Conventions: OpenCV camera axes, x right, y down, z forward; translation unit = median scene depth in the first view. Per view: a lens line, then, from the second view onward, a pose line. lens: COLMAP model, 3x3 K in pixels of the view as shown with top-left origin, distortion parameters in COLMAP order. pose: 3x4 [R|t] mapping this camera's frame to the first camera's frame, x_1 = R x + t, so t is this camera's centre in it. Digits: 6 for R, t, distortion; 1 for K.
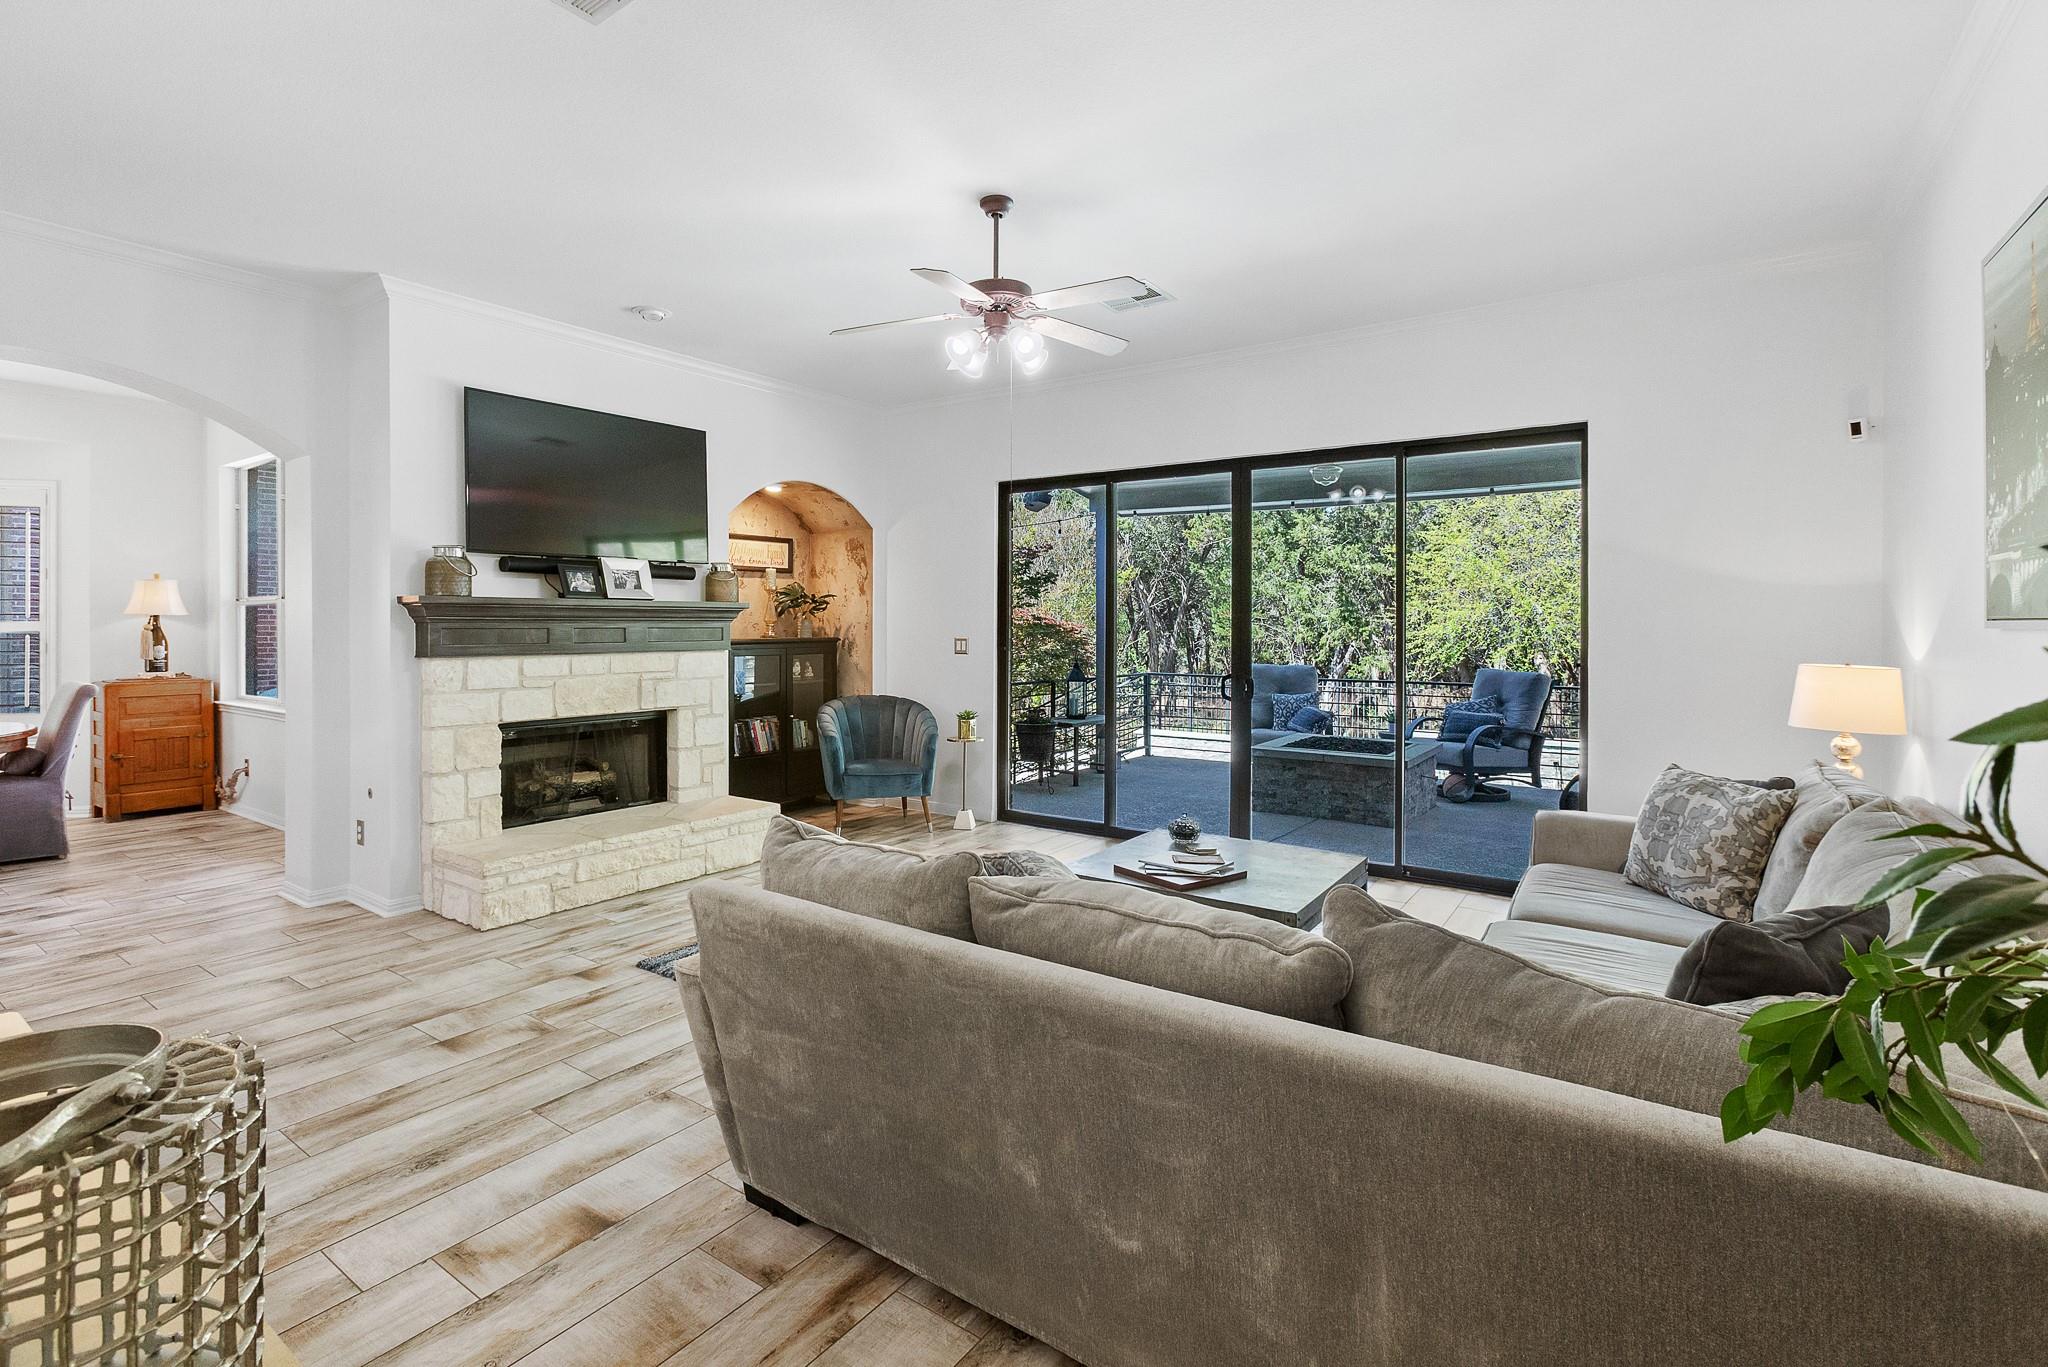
lens RADIAL K [[954.3, 0, 1023.5], [0, 954.3, 630.8], [0, 0, 1]] dist [-0.002400, 0.000045]
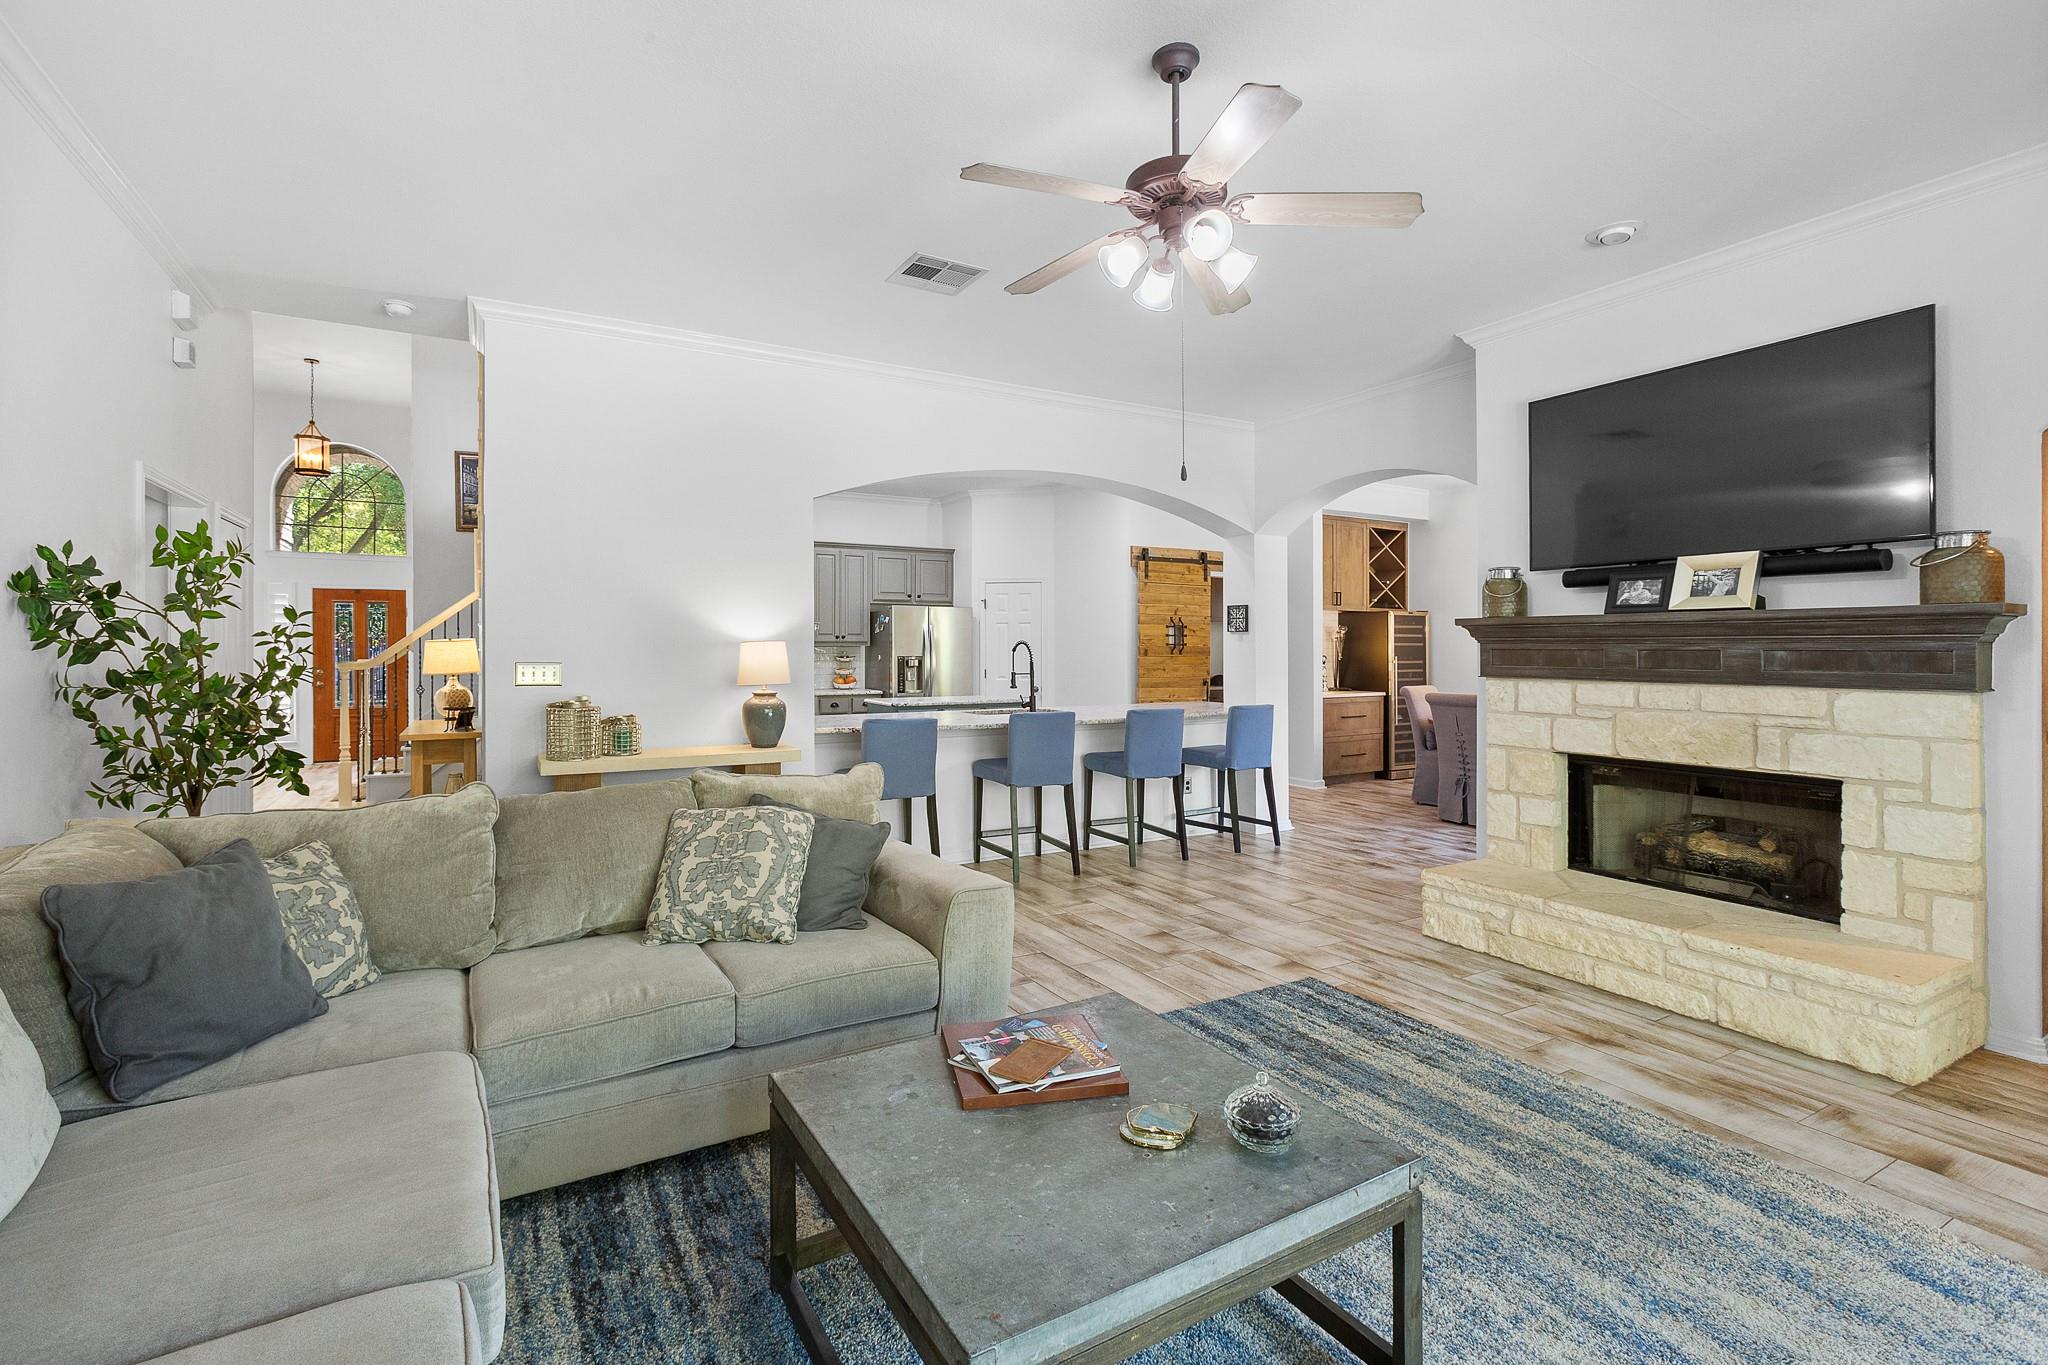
lens RADIAL K [[929.4, 0, 991.0], [0, 929.4, 651.8], [0, 0, 1]] dist [-0.000977, 0.000069]
pose [[-0.440238, 0.001313, -0.897880, 0.433501], [-0.011127, 0.999914, 0.006918, -0.000467], [0.897812, 0.013036, -0.440186, 0.775396]]
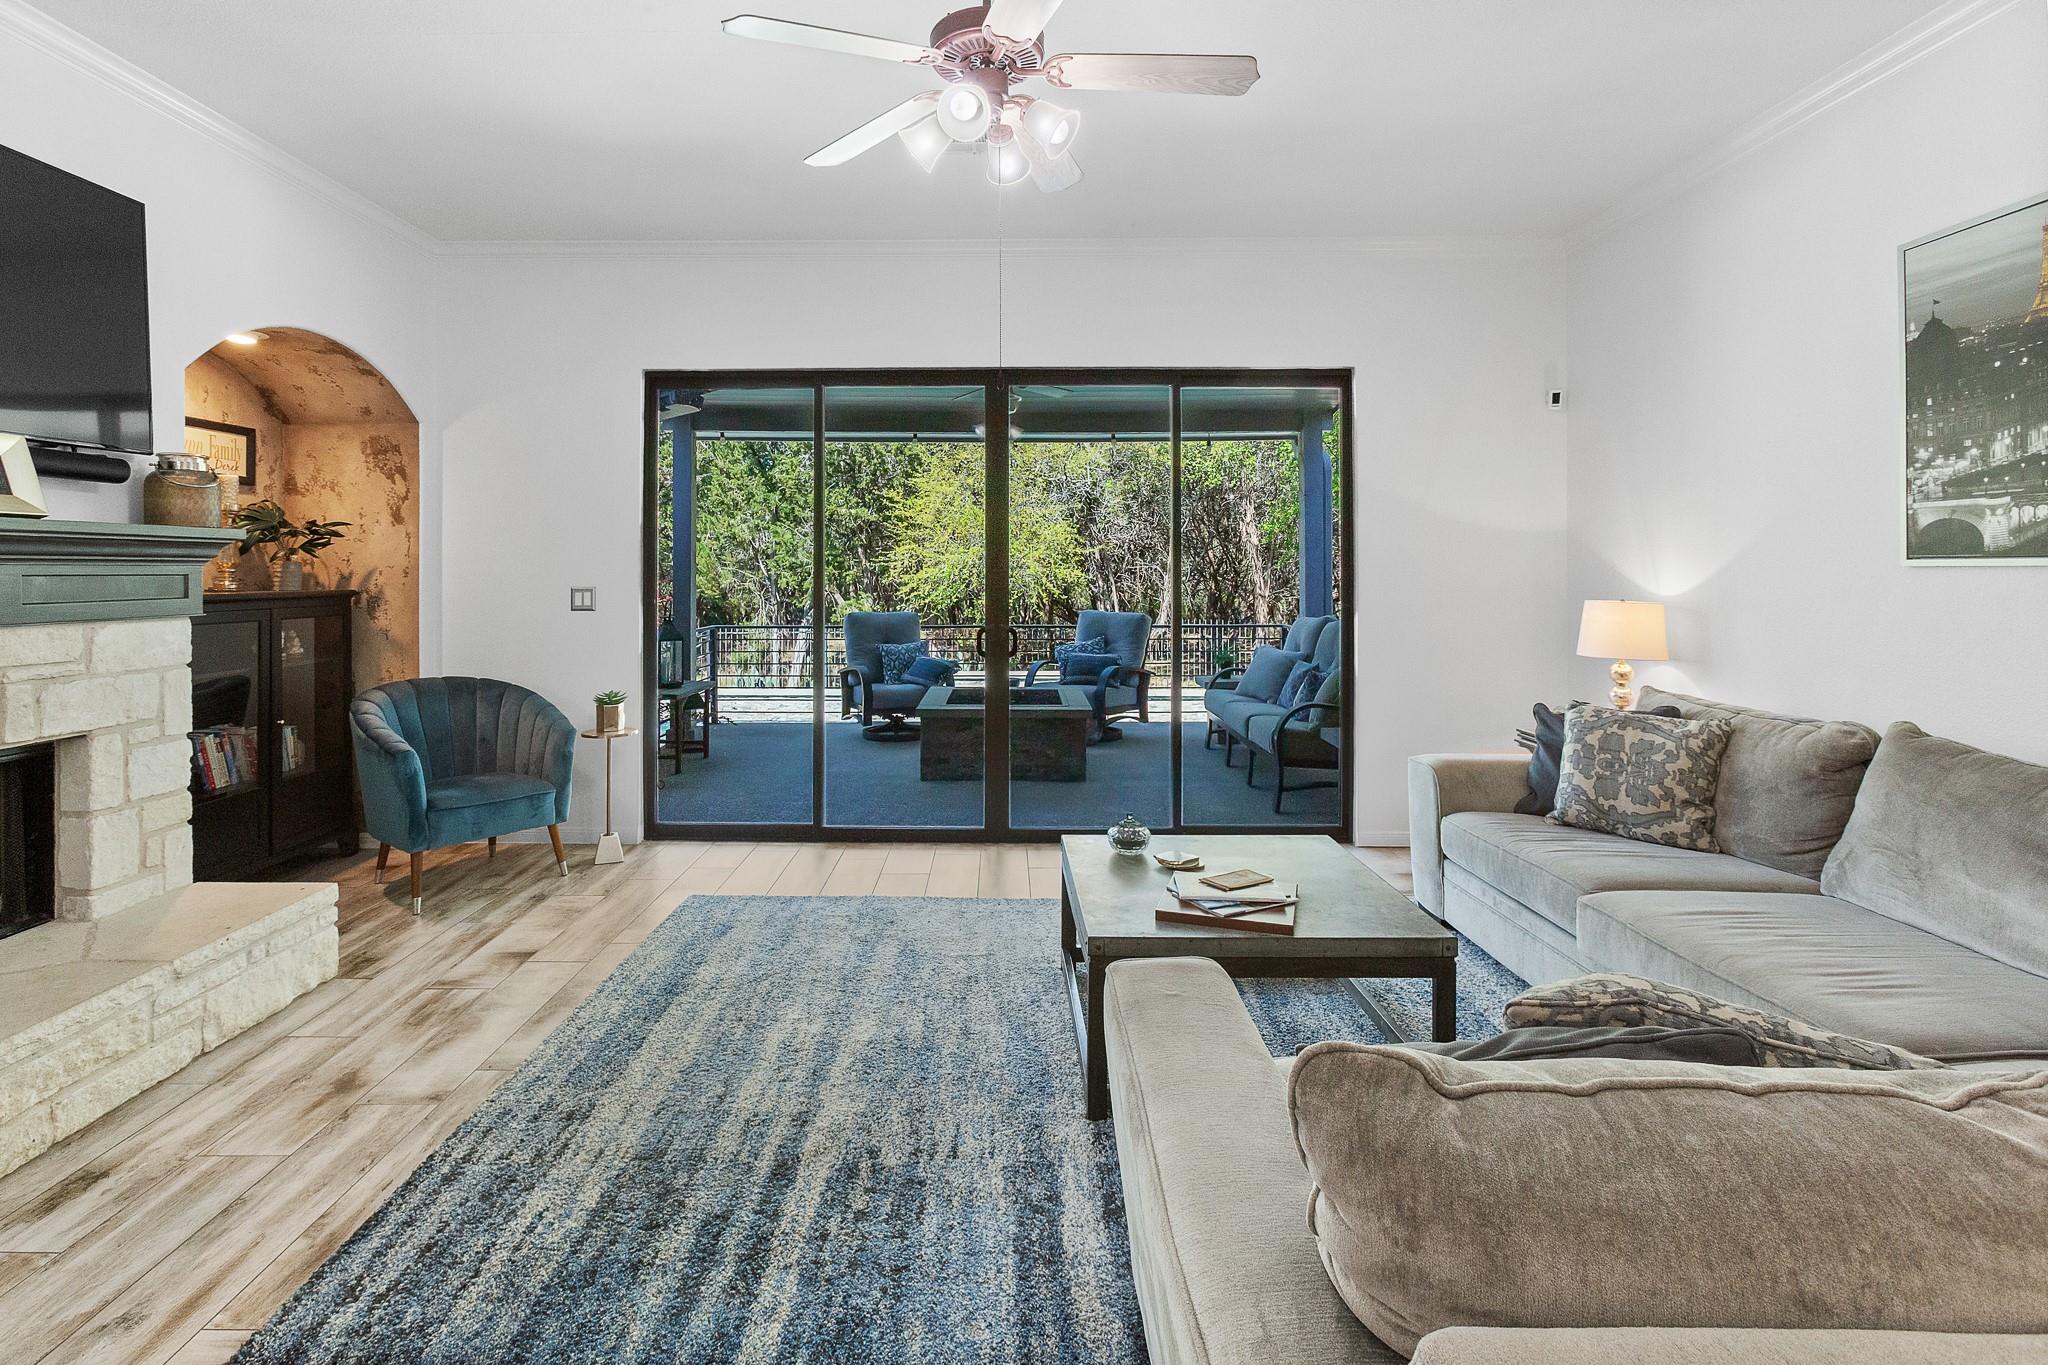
lens RADIAL K [[940.9, 0, 992.7], [0, 940.9, 571.4], [0, 0, 1]] dist [-0.023551, 0.013125]
pose [[0.826811, -0.004442, 0.562462, -0.245167], [0.007107, 0.999971, -0.002550, -0.000649], [-0.562434, 0.006106, 0.826819, 0.320159]]
